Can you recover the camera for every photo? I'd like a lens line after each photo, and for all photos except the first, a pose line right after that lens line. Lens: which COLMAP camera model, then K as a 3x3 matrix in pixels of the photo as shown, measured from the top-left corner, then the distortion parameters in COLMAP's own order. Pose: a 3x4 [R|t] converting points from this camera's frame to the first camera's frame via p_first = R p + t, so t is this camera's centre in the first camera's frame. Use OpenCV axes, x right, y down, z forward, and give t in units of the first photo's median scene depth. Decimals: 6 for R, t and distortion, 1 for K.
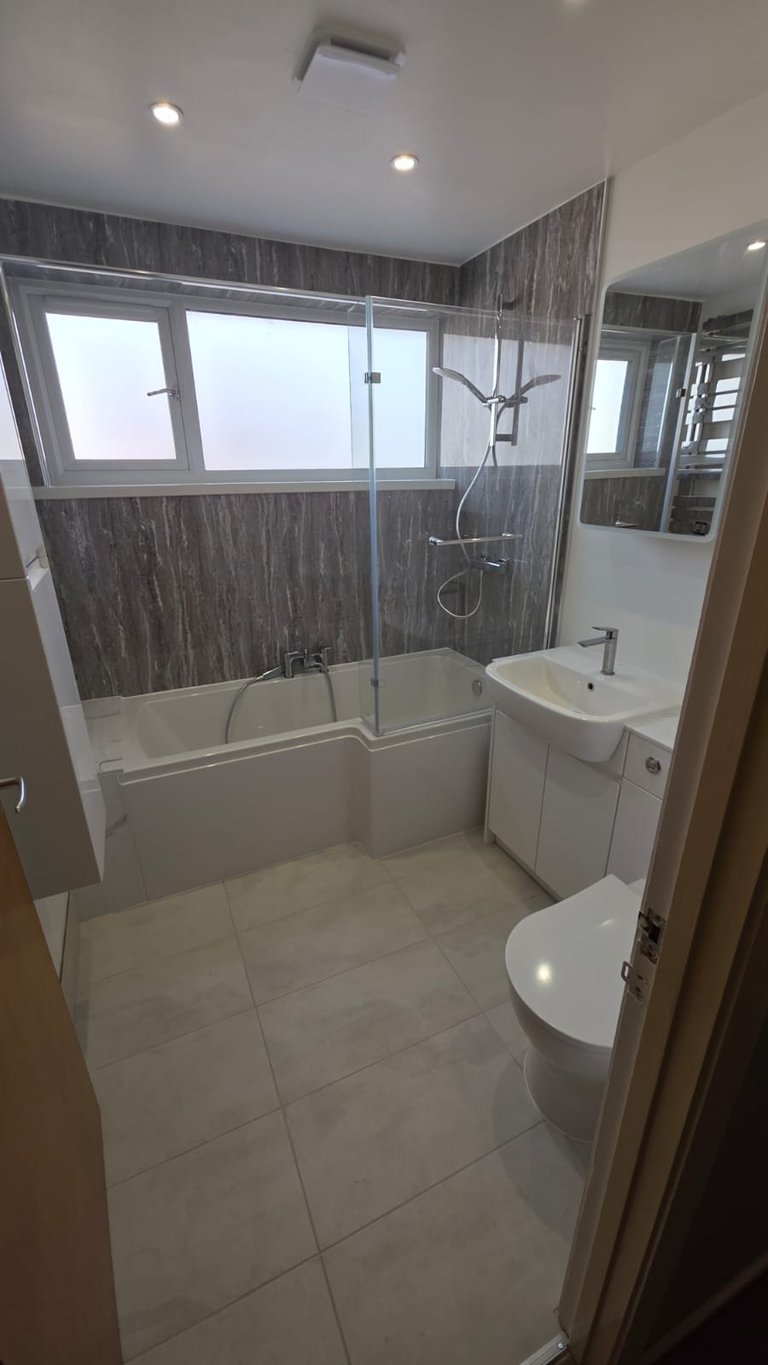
lens RADIAL K [[542.4, 0, 382.8], [0, 542.4, 682.2], [0, 0, 1]] dist [0.007735, -0.005430]
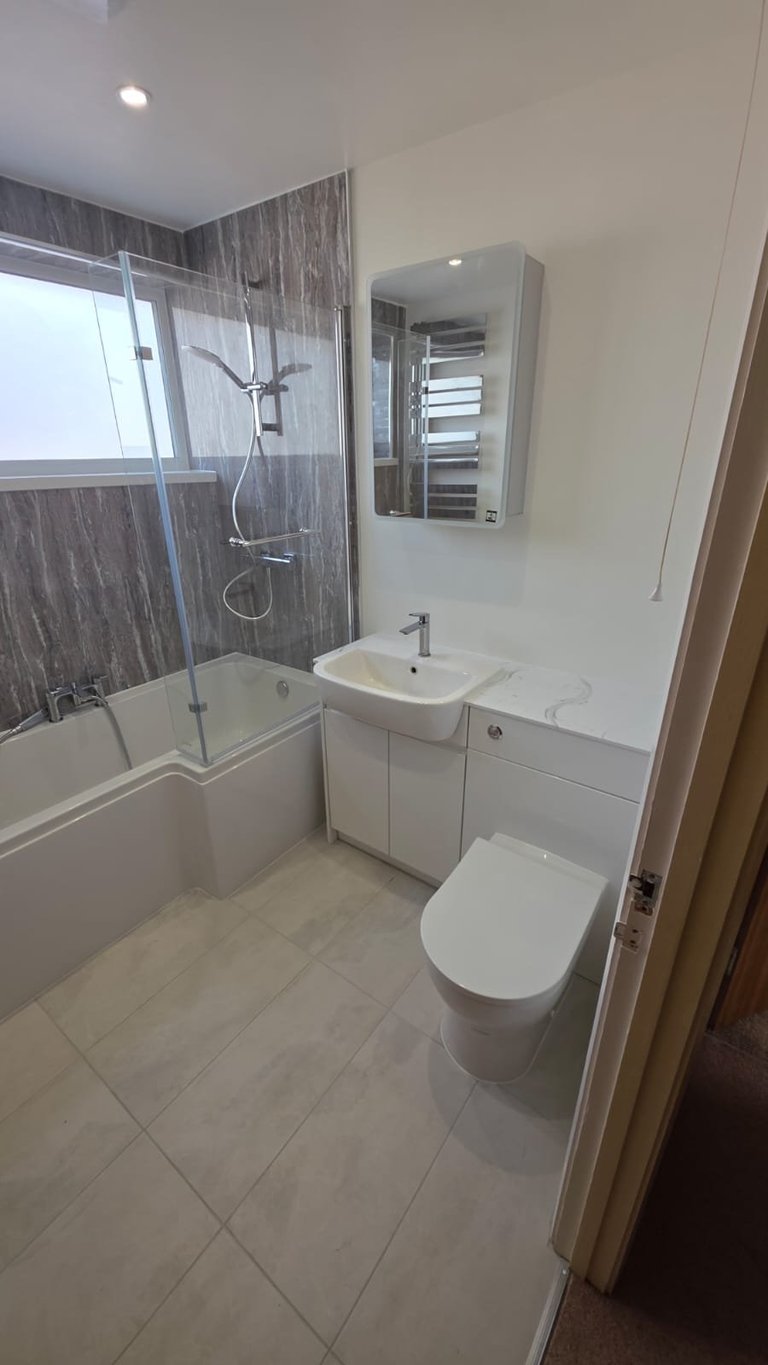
lens RADIAL K [[542.4, 0, 390.8], [0, 542.4, 684.8], [0, 0, 1]] dist [0.007735, -0.005430]
pose [[0.874751, -0.186268, 0.447341, -0.107849], [0.175435, 0.982279, 0.065958, -0.033241], [-0.451700, 0.020783, 0.891928, 0.065754]]
